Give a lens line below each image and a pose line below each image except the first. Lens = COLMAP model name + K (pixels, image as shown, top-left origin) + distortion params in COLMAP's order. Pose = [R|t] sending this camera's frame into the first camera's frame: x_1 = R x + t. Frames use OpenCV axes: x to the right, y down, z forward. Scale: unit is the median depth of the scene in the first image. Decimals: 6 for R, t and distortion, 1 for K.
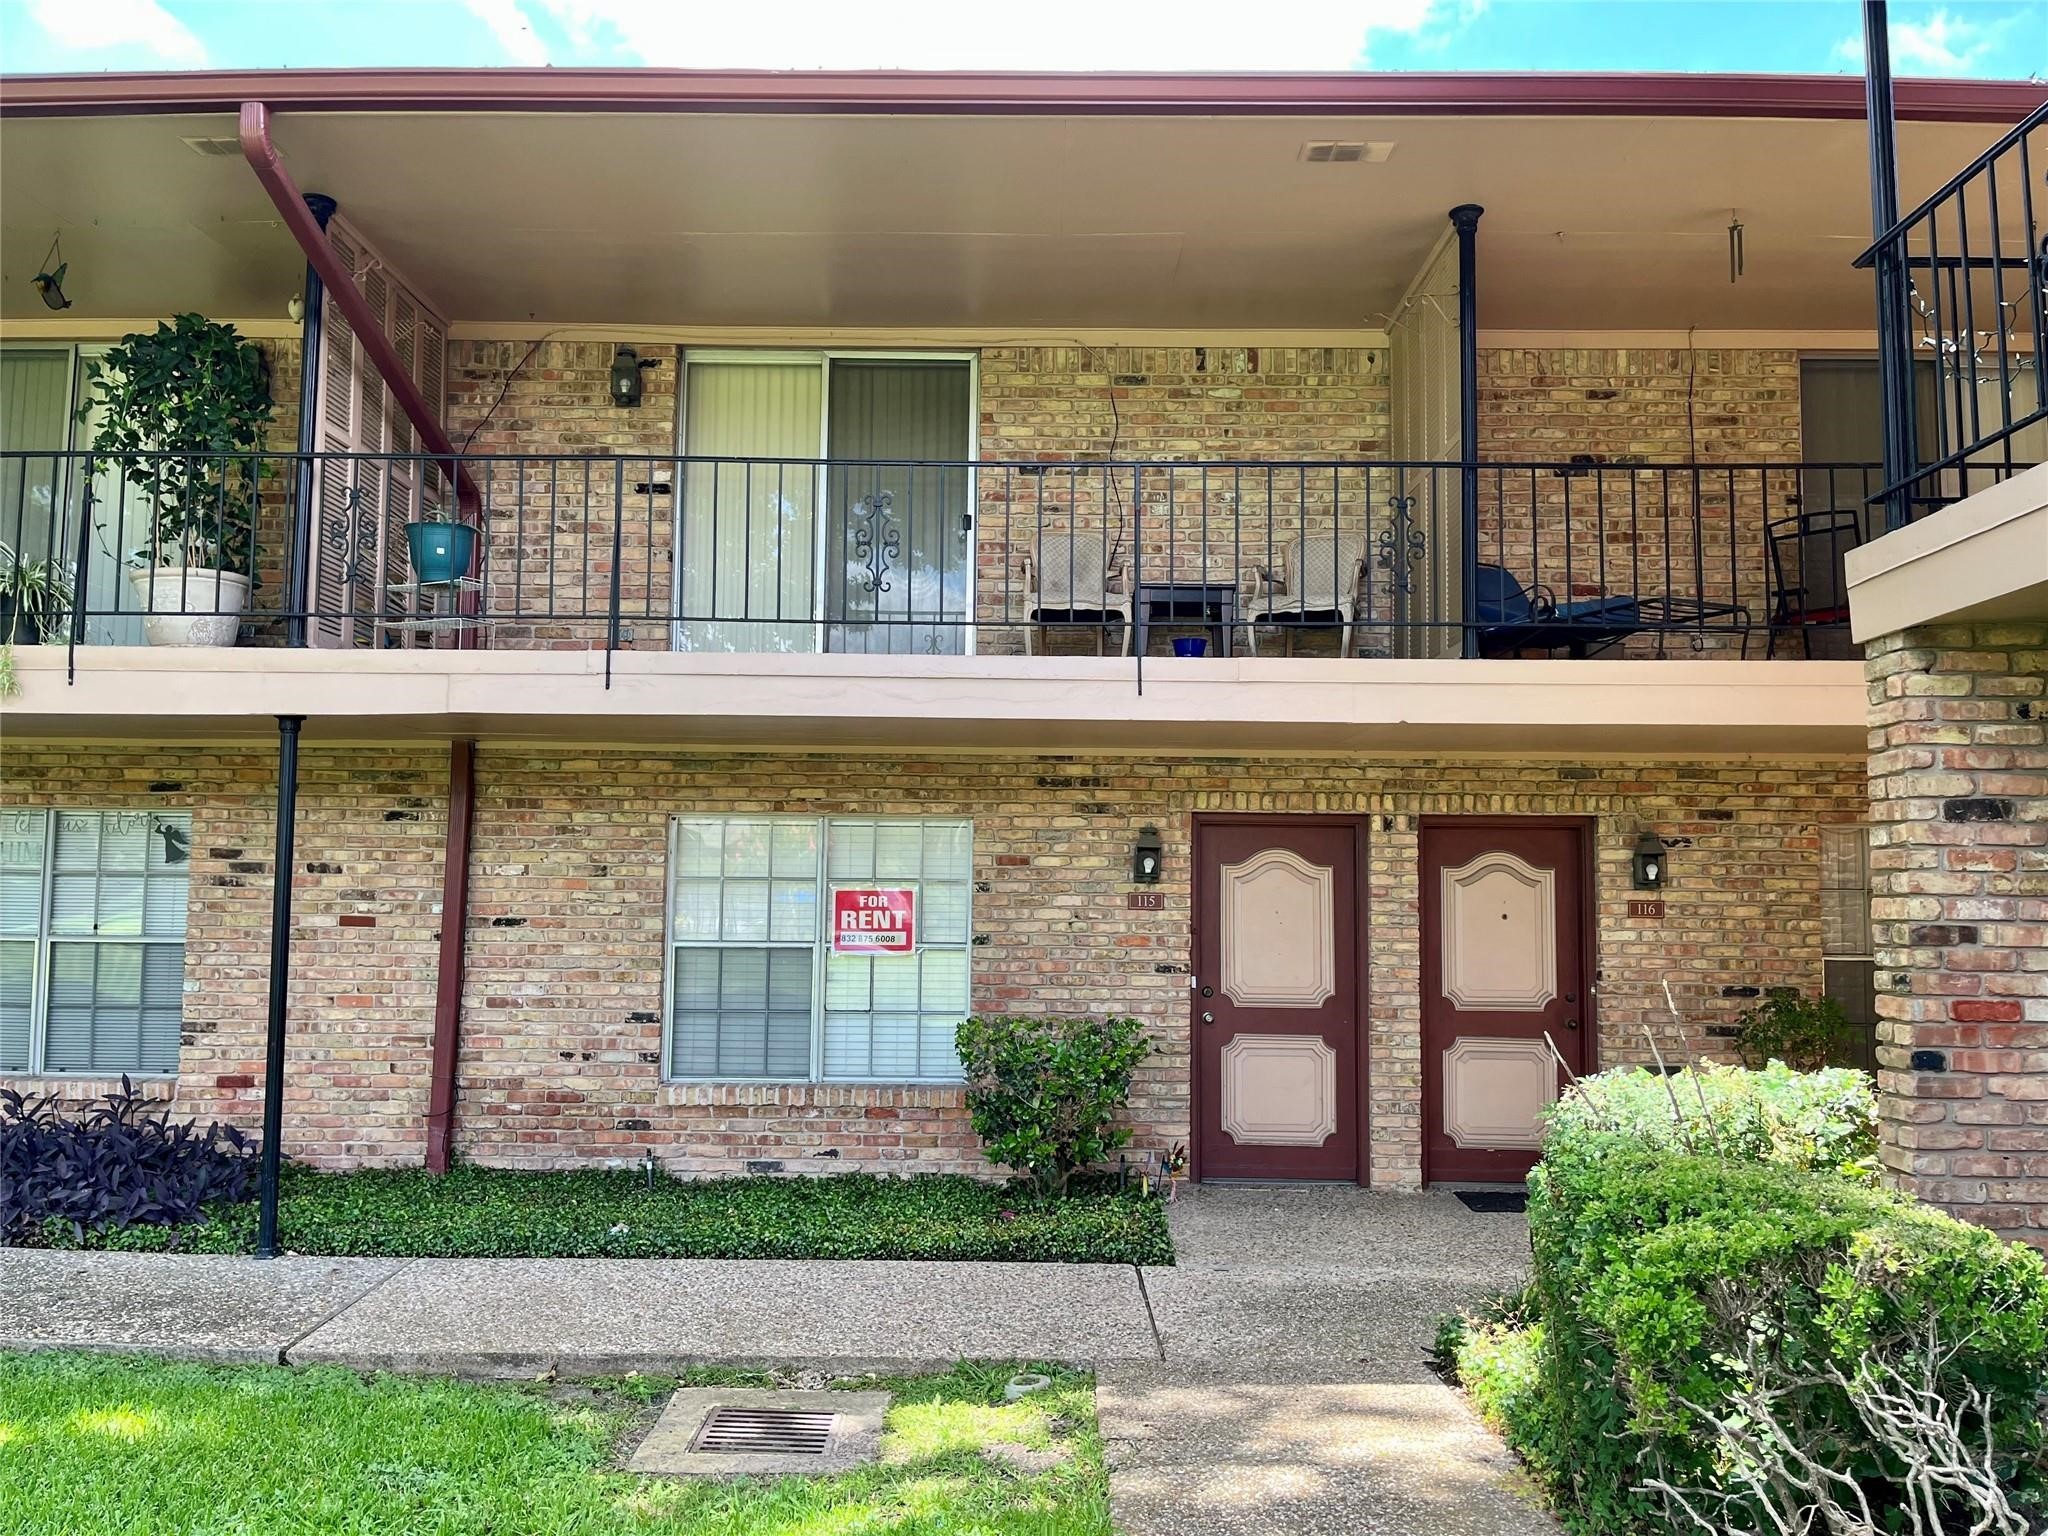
lens RADIAL K [[1548.1, 0, 1021.9], [0, 1548.1, 765.8], [0, 0, 1]] dist [0.048296, 0.009595]
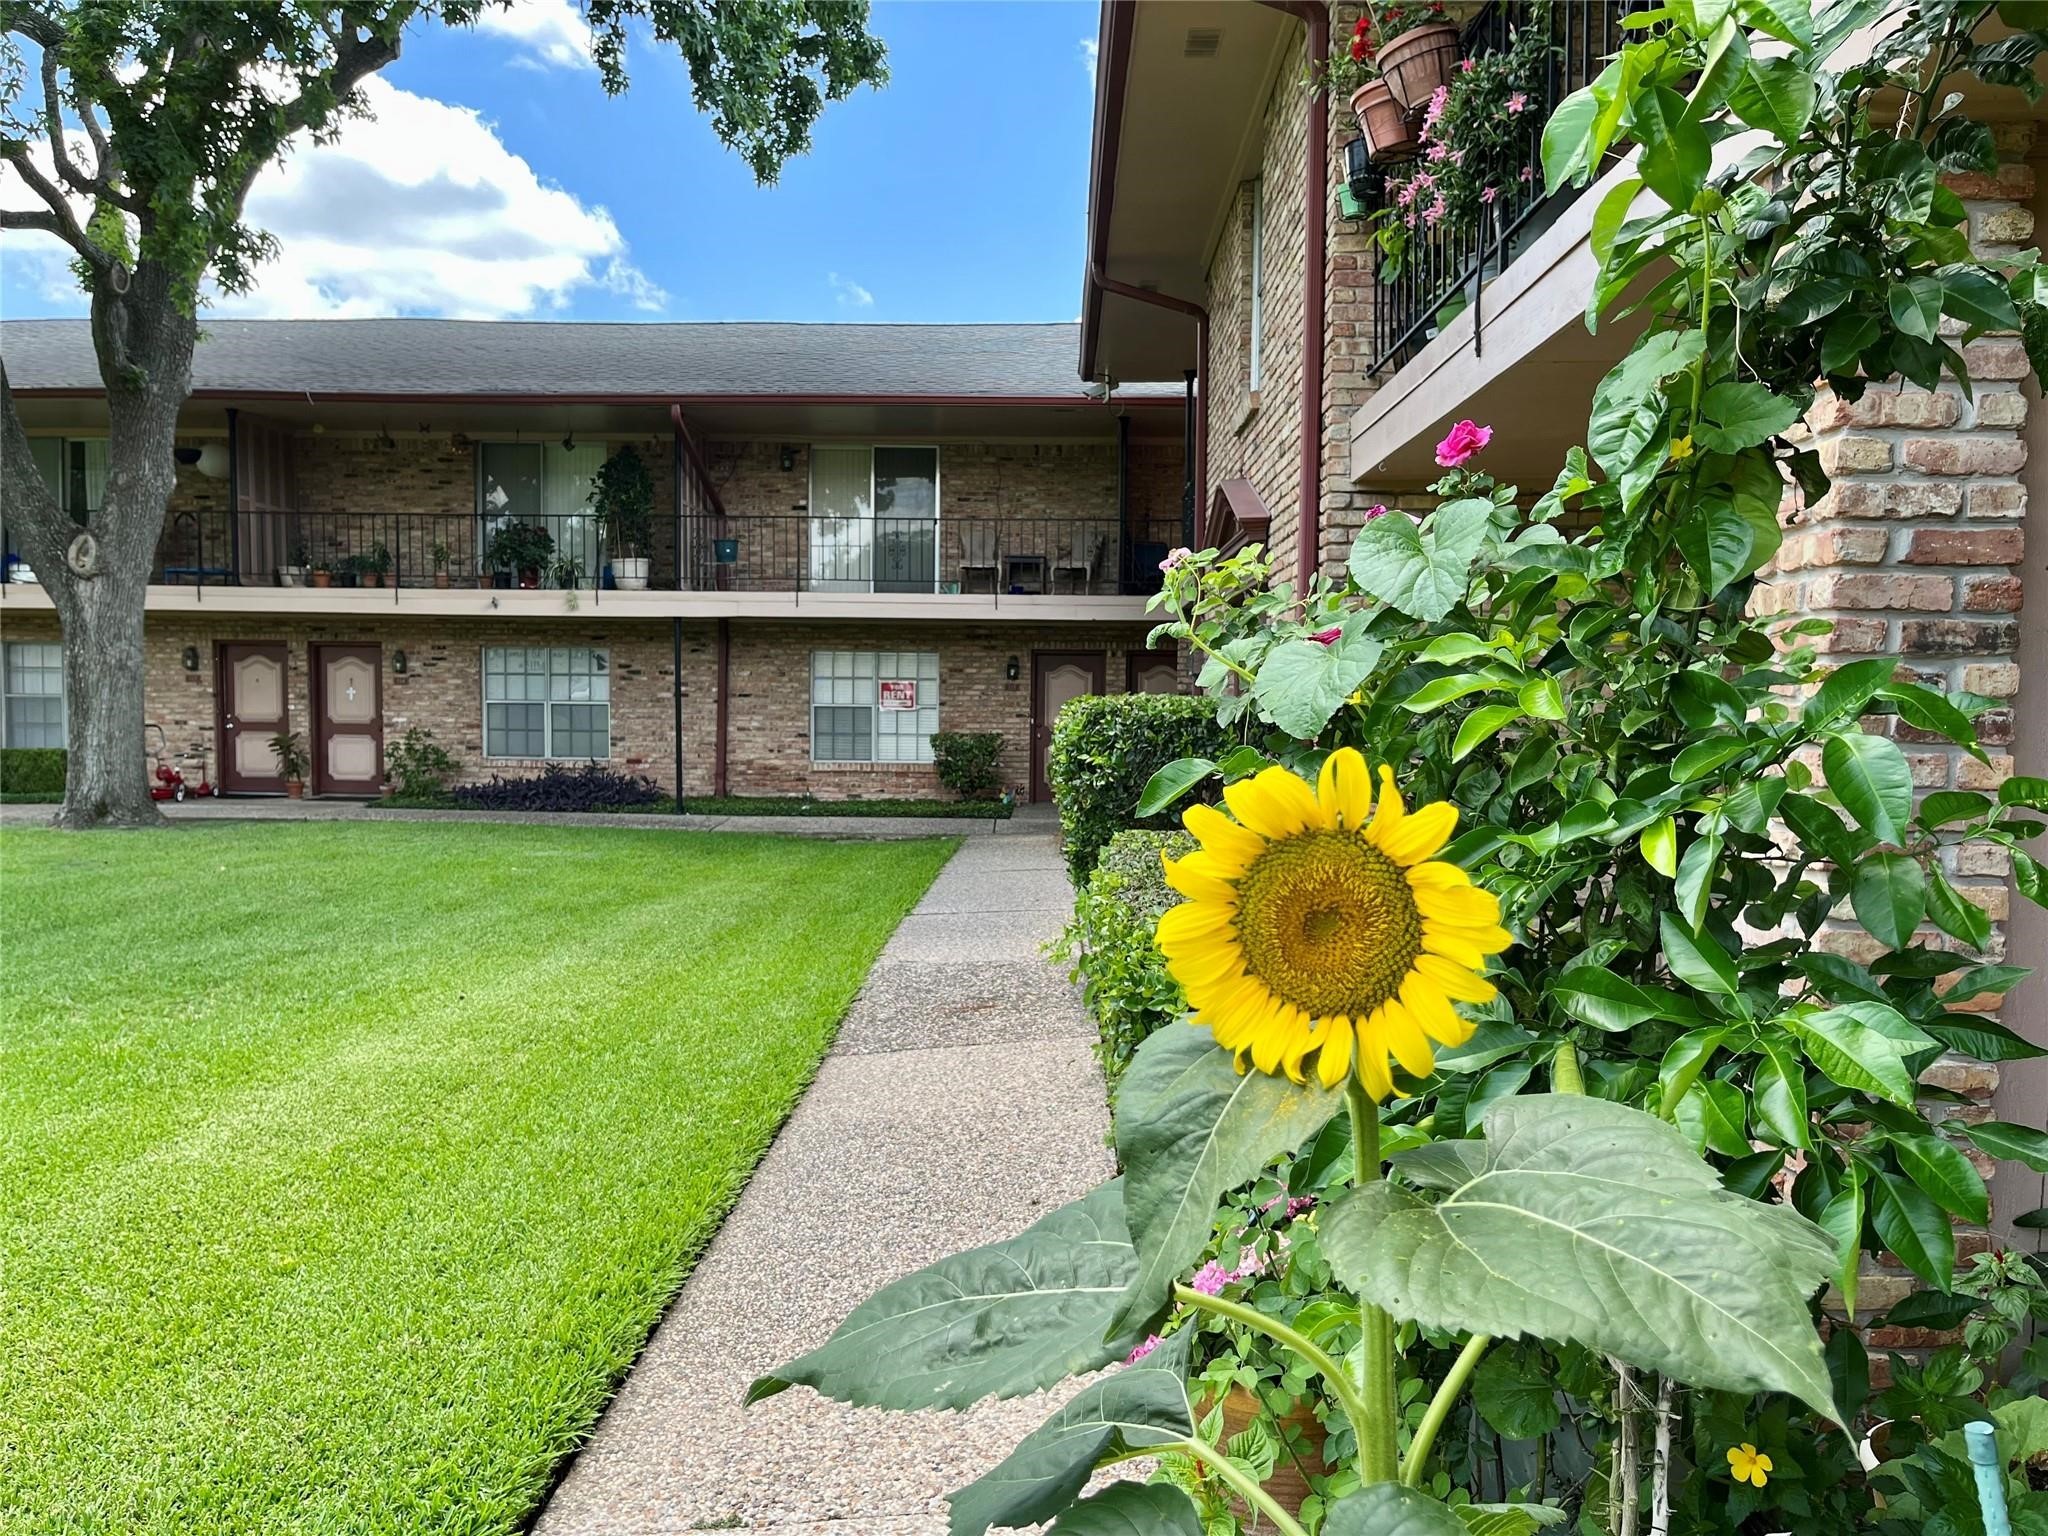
lens RADIAL K [[1548.1, 0, 1029.2], [0, 1548.1, 771.6], [0, 0, 1]] dist [0.048296, 0.009595]
pose [[0.999960, -0.000462, -0.008919, 0.128019], [0.001750, 0.989430, 0.145003, -0.128600], [0.008758, -0.145013, 0.989391, -1.368699]]
